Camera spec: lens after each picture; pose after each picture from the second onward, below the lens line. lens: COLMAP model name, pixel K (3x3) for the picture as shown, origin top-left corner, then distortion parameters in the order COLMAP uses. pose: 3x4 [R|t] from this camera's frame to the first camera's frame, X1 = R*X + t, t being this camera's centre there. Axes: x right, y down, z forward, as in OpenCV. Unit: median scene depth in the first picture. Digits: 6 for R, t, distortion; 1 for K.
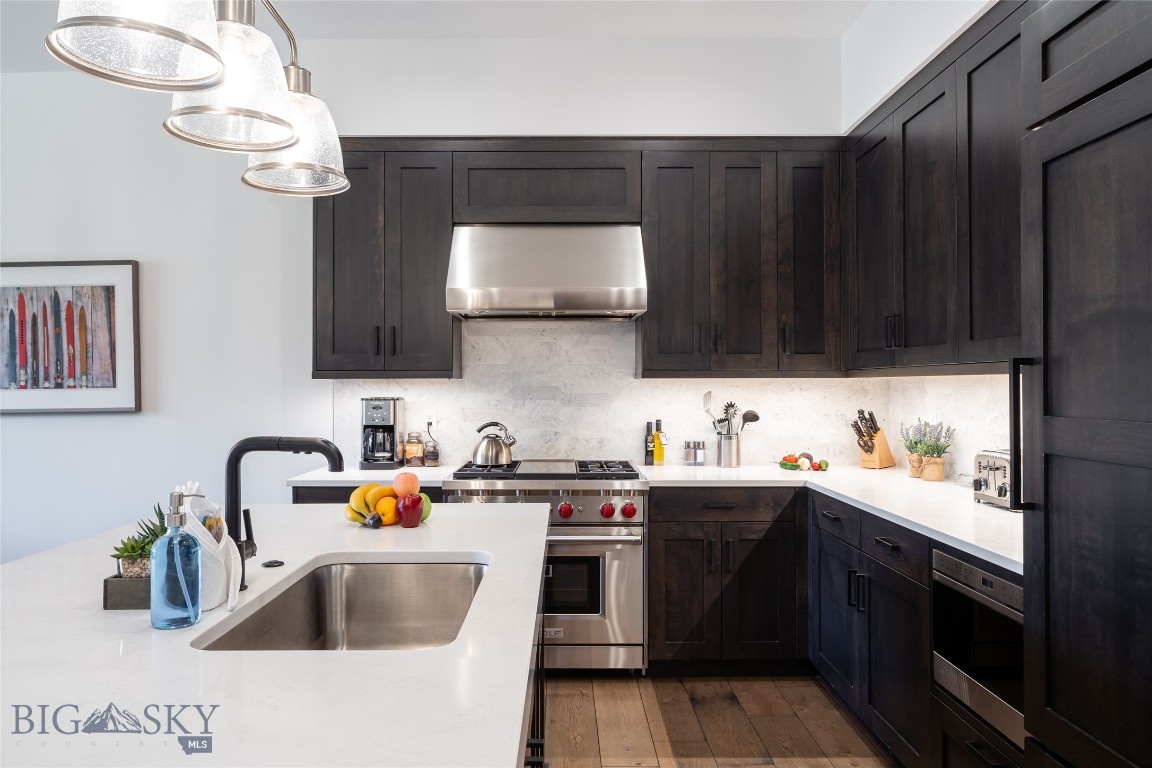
lens RADIAL K [[799.3, 0, 570.0], [0, 799.3, 385.9], [0, 0, 1]] dist [-0.013455, 0.000331]
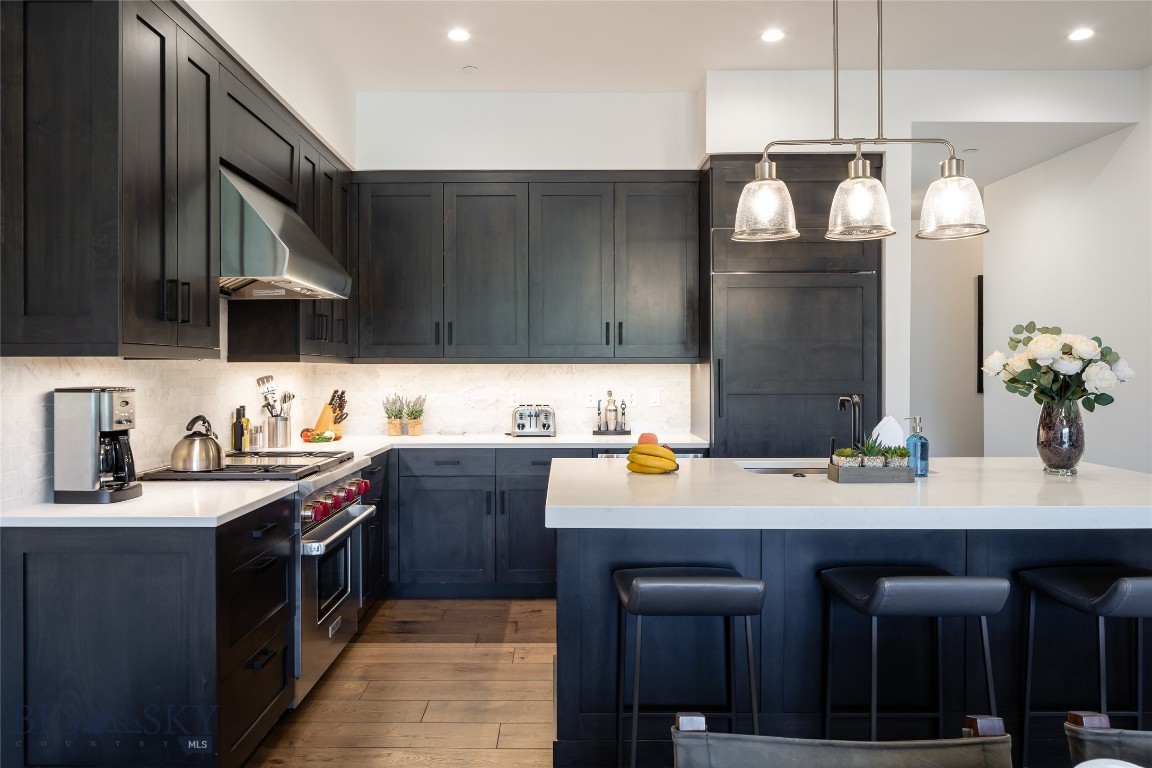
lens RADIAL K [[799.3, 0, 570.0], [0, 799.3, 381.4], [0, 0, 1]] dist [-0.013455, 0.000331]
pose [[0.001120, -0.012095, 0.999926, -0.843300], [0.001761, 0.999925, 0.012093, 0.002766], [-0.999998, 0.001747, 0.001142, 0.607198]]
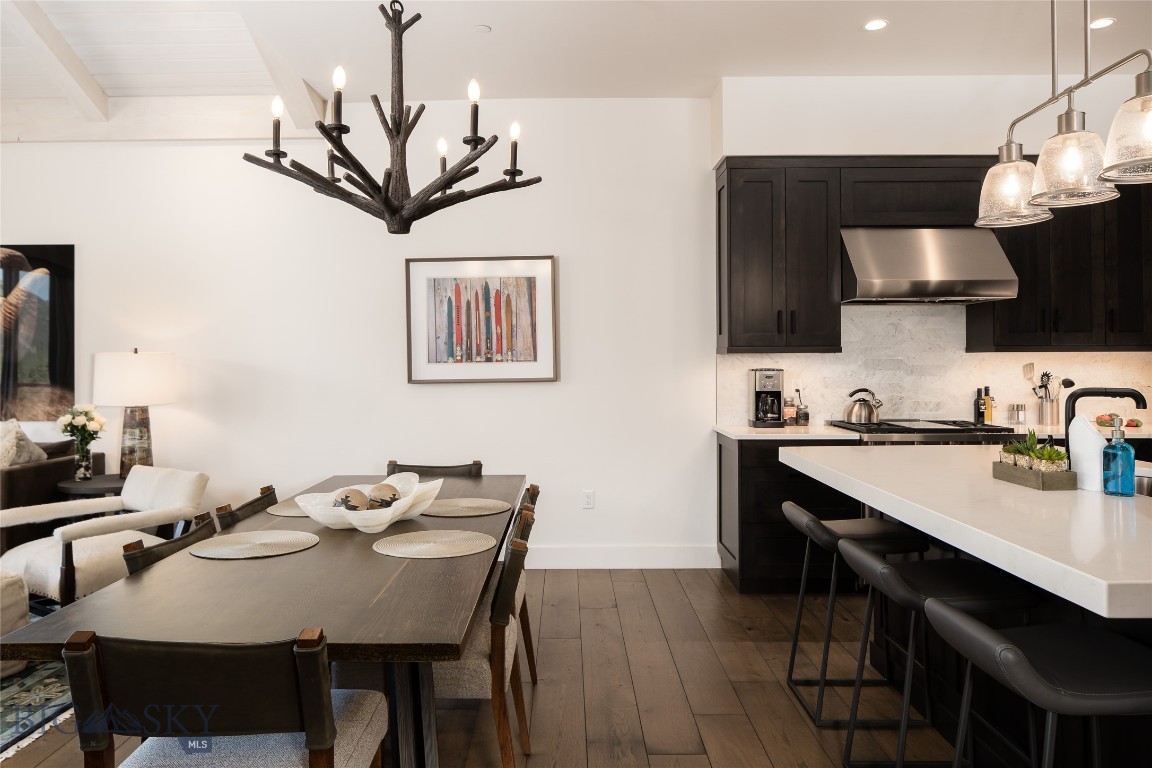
lens RADIAL K [[799.3, 0, 561.5], [0, 799.3, 357.6], [0, 0, 1]] dist [-0.013455, 0.000331]
pose [[0.999943, -0.002954, -0.010292, -0.520560], [0.002885, 0.999973, -0.006685, 0.004703], [0.010311, 0.006655, 0.999925, -0.211147]]
